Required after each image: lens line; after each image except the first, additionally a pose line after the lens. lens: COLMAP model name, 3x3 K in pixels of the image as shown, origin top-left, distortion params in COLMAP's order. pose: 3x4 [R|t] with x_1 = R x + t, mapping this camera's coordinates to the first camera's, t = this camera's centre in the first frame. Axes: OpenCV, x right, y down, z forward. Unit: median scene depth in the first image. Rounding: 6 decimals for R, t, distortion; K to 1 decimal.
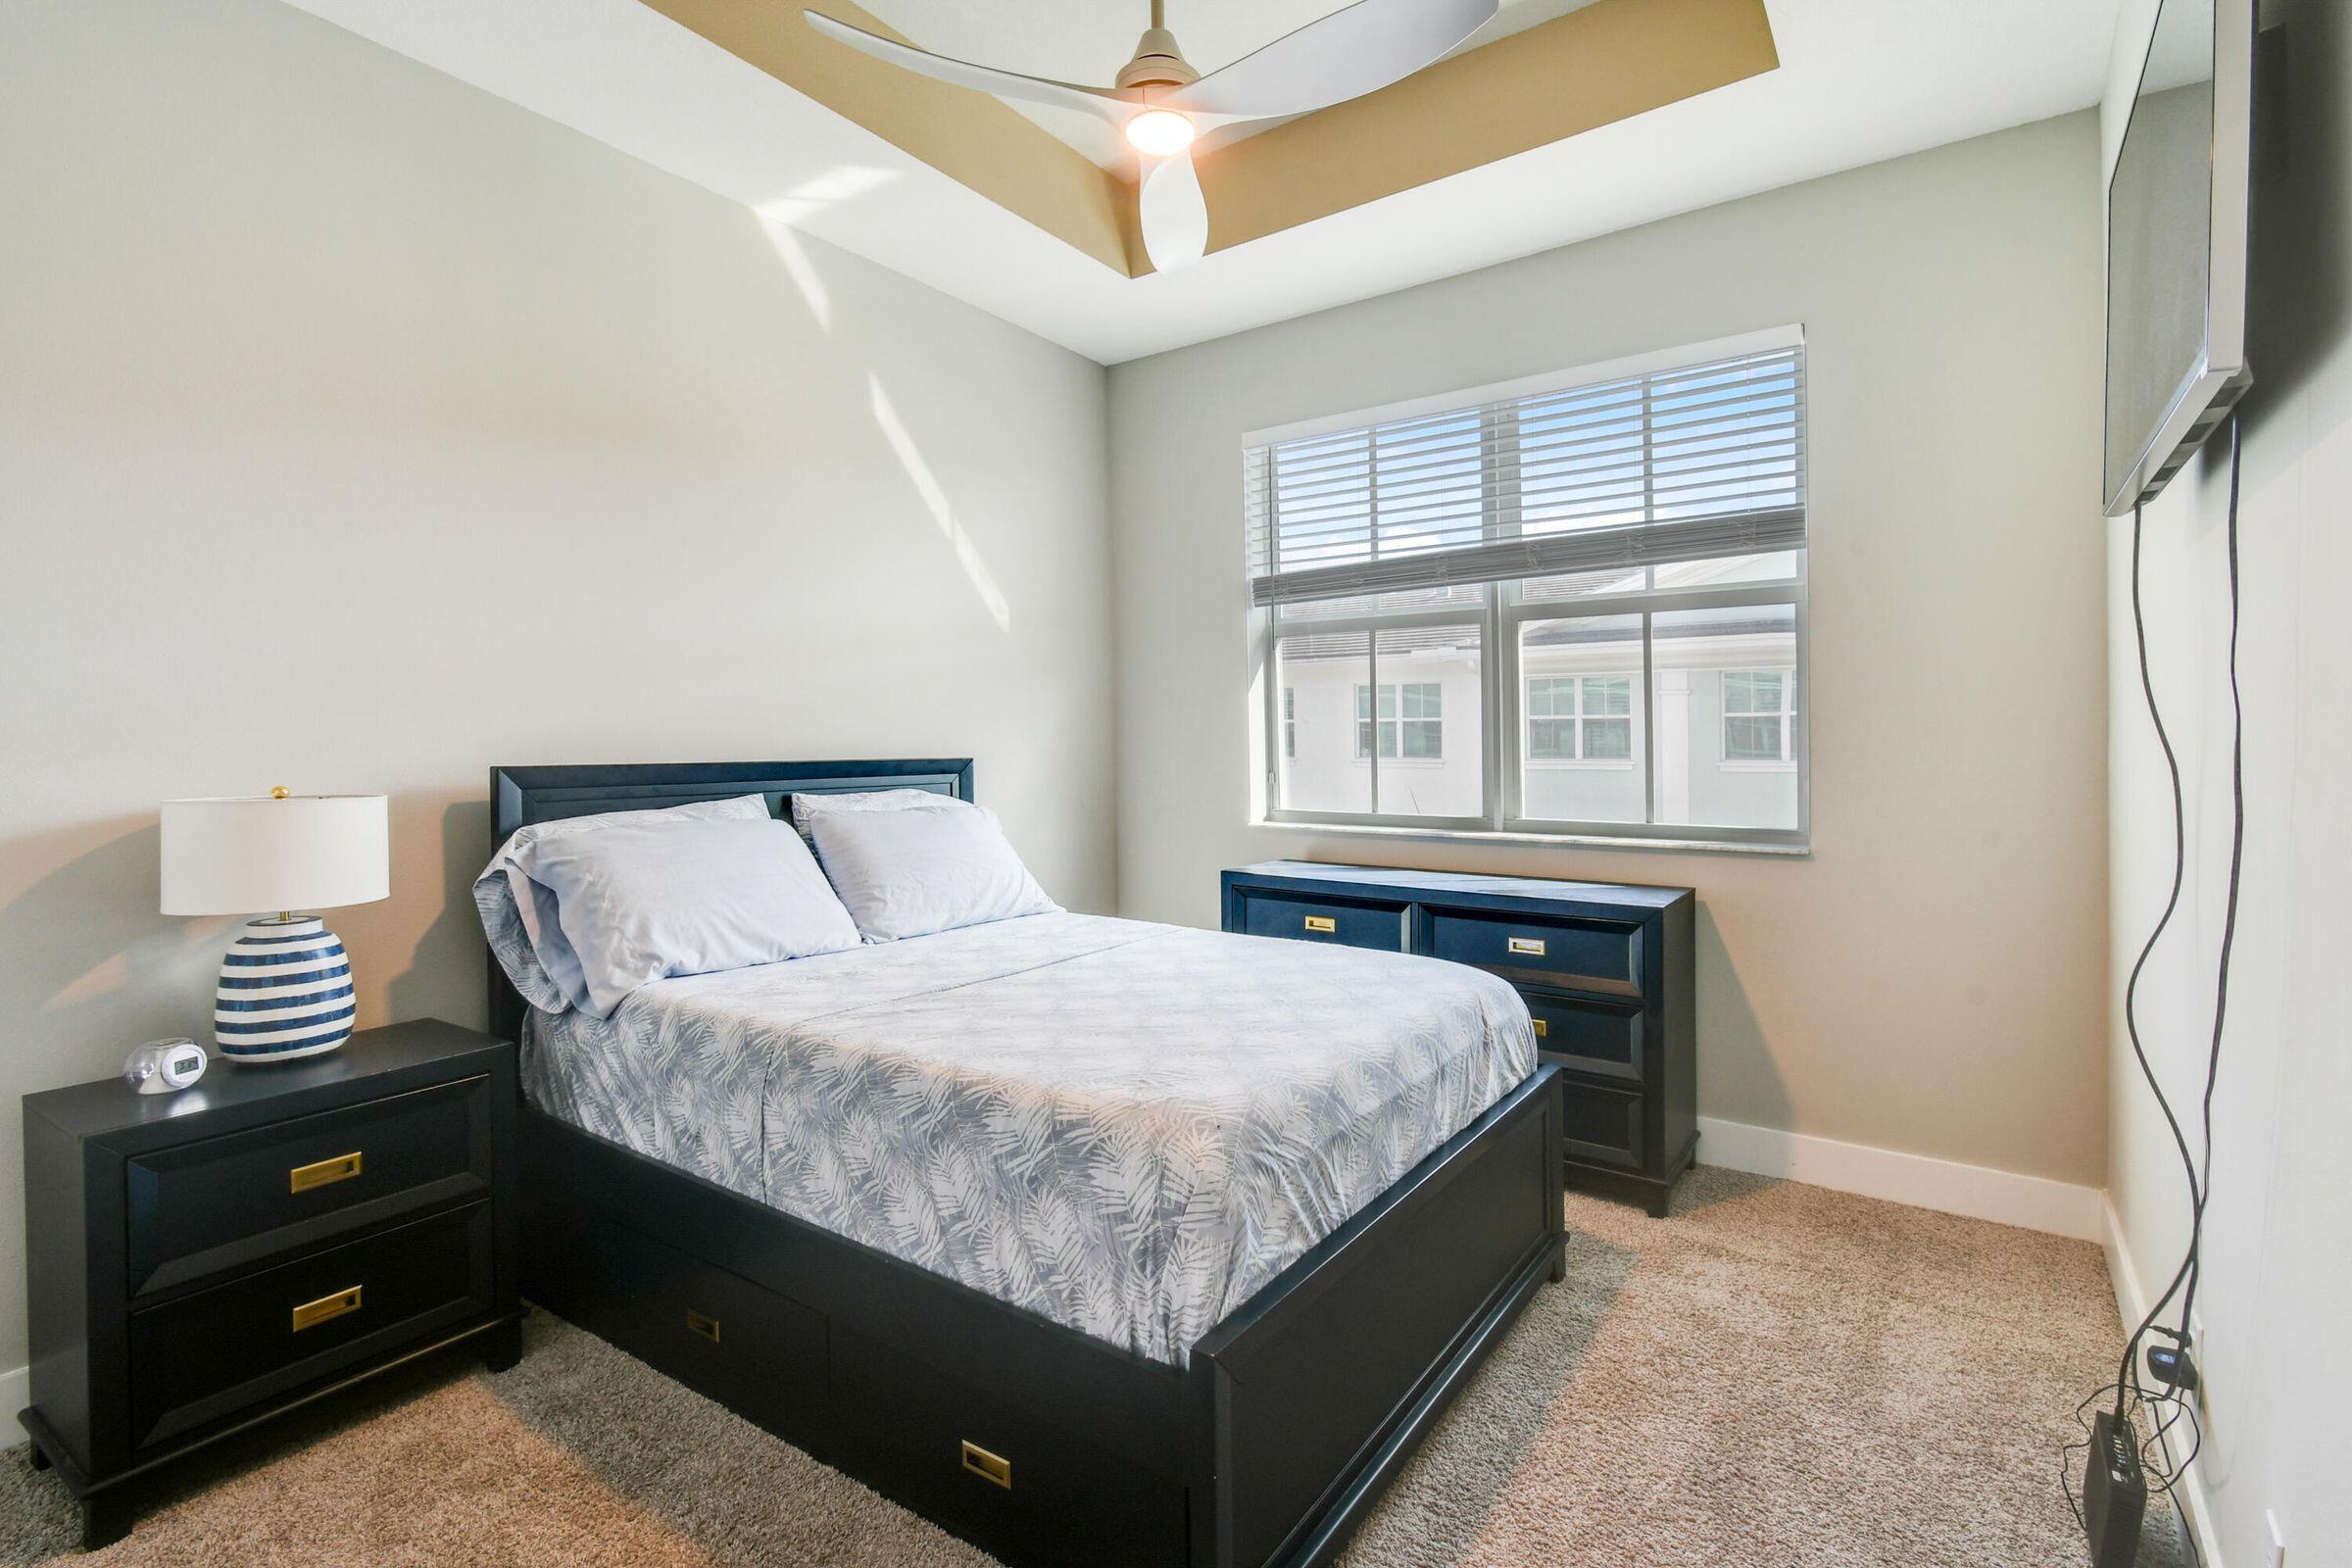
lens RADIAL K [[1078.4, 0, 1187.9], [0, 1078.4, 780.5], [0, 0, 1]] dist [0.011376, 0.000435]
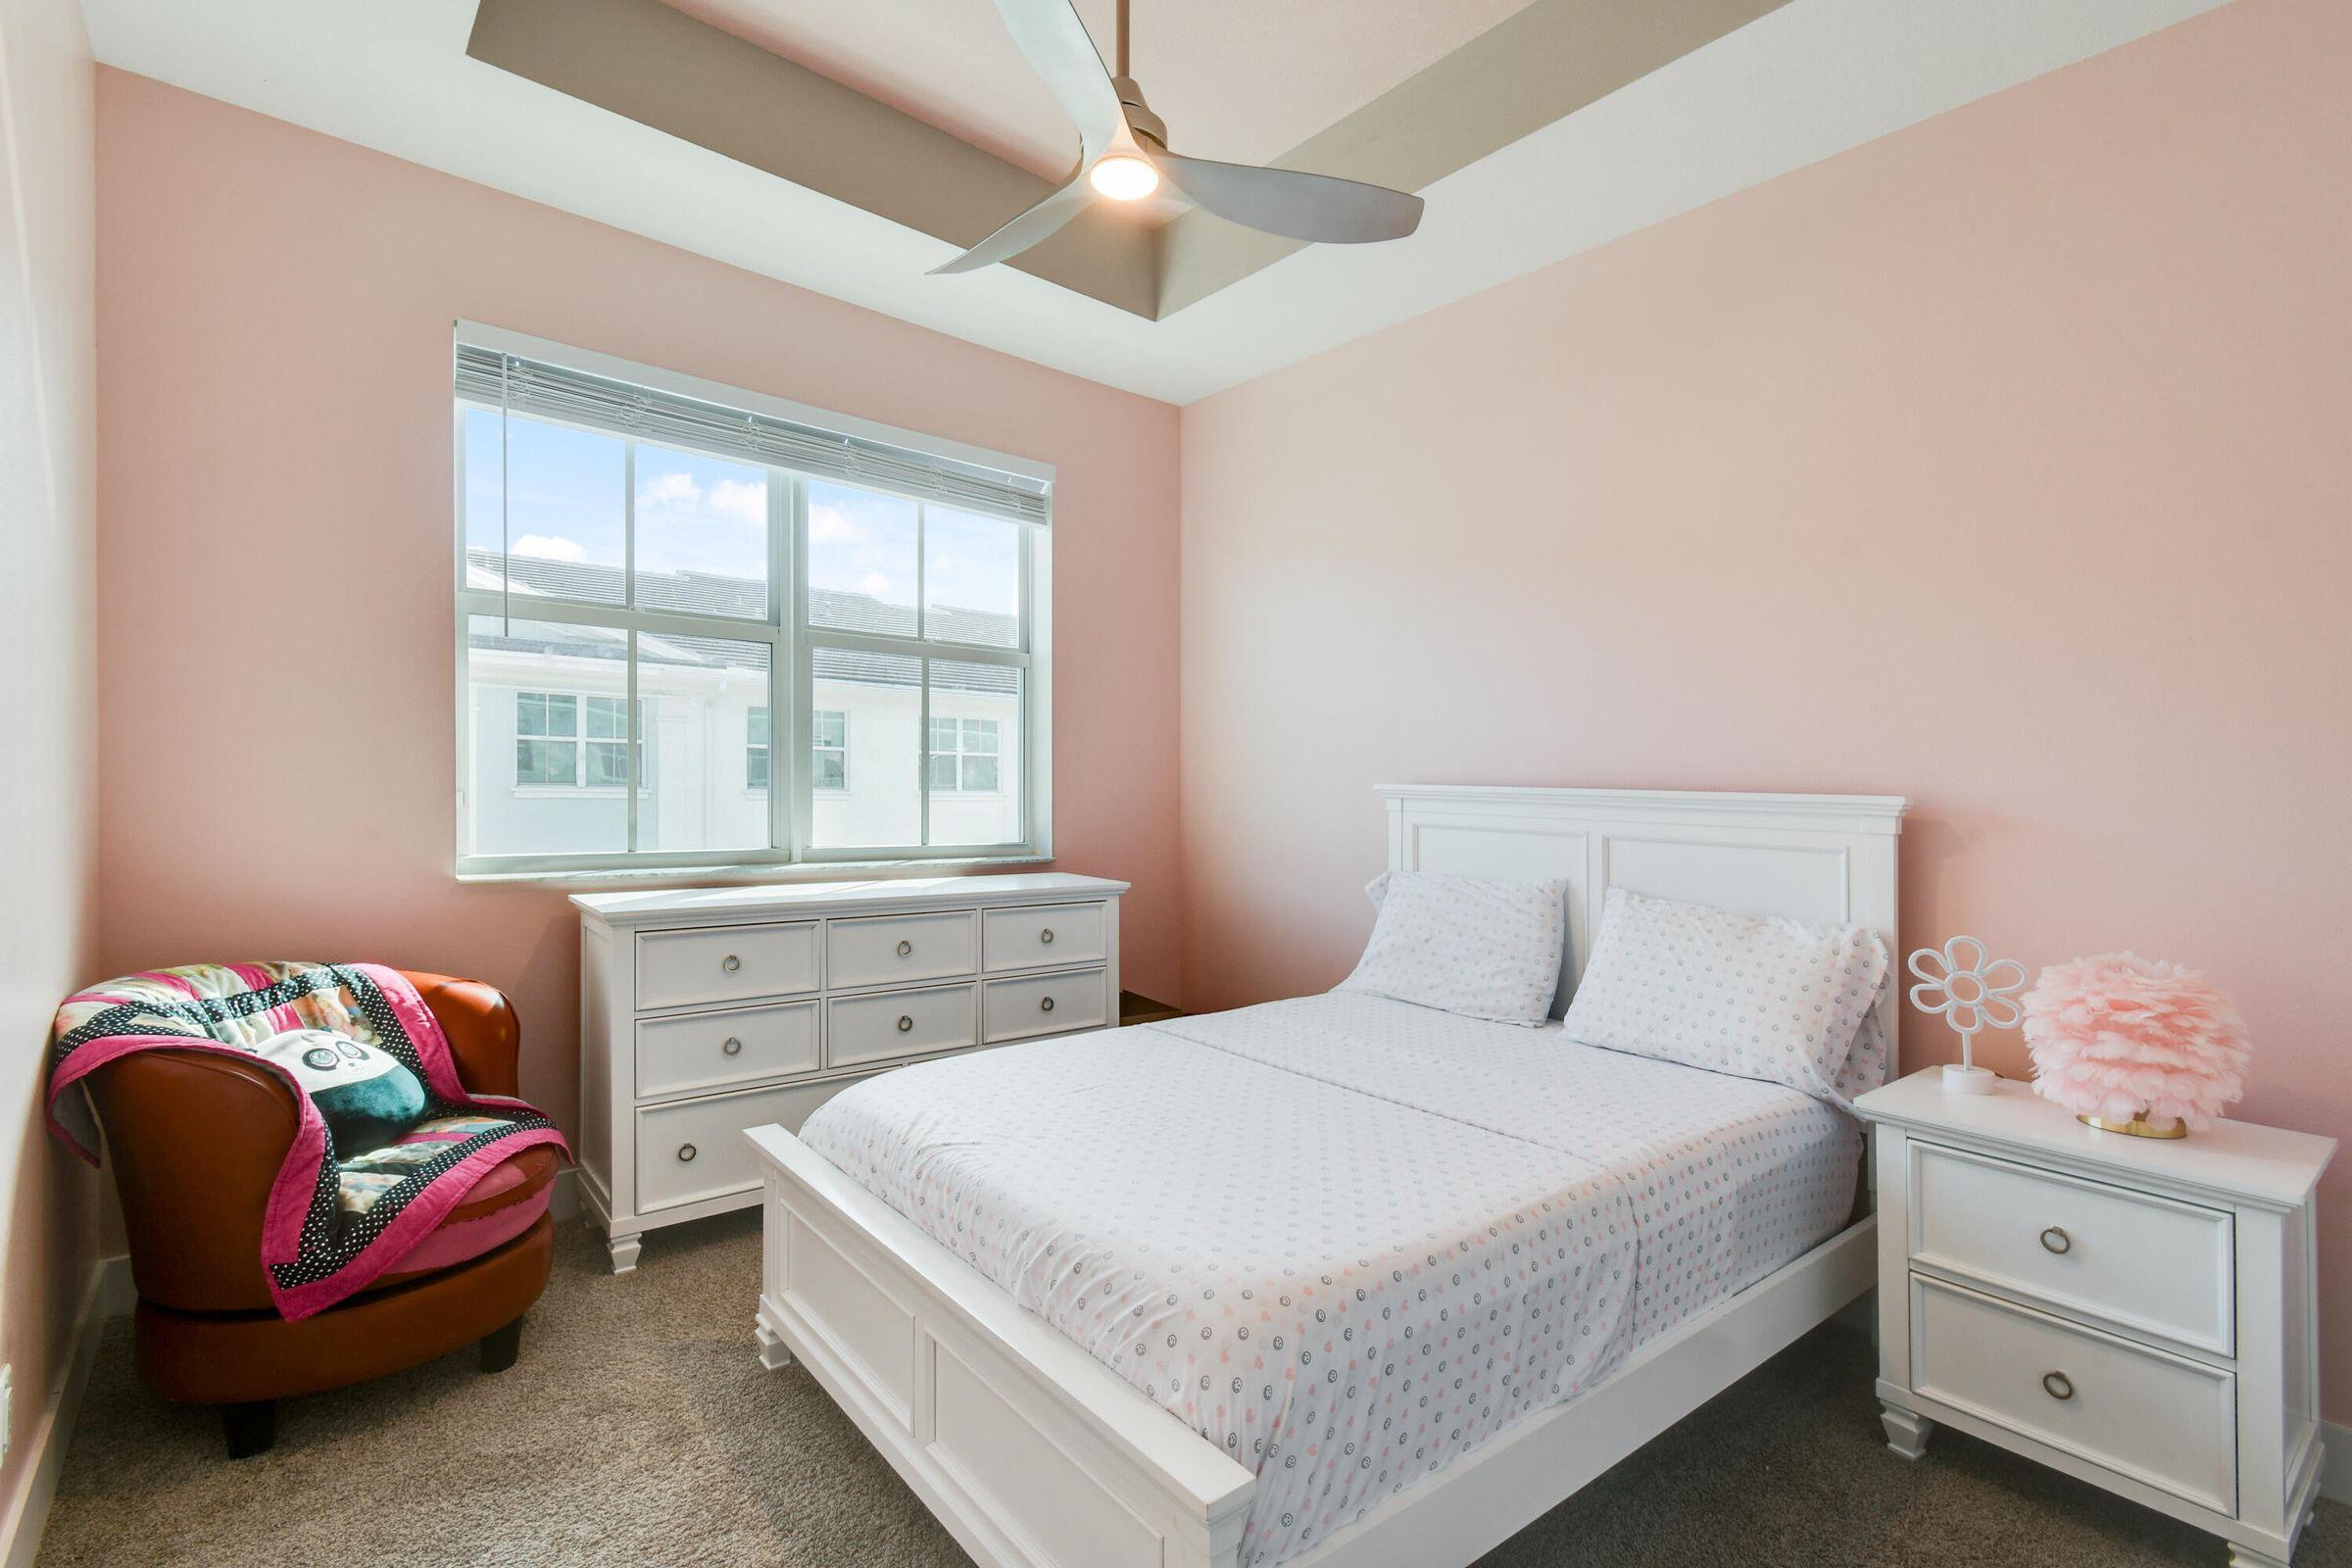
lens RADIAL K [[1078.4, 0, 1187.9], [0, 1078.4, 780.5], [0, 0, 1]] dist [0.011376, 0.000435]
pose [[0.248151, 0.004828, 0.968709, -0.590262], [0.013213, 0.999878, -0.008368, -0.015778], [-0.968631, 0.014876, 0.248057, 0.439950]]
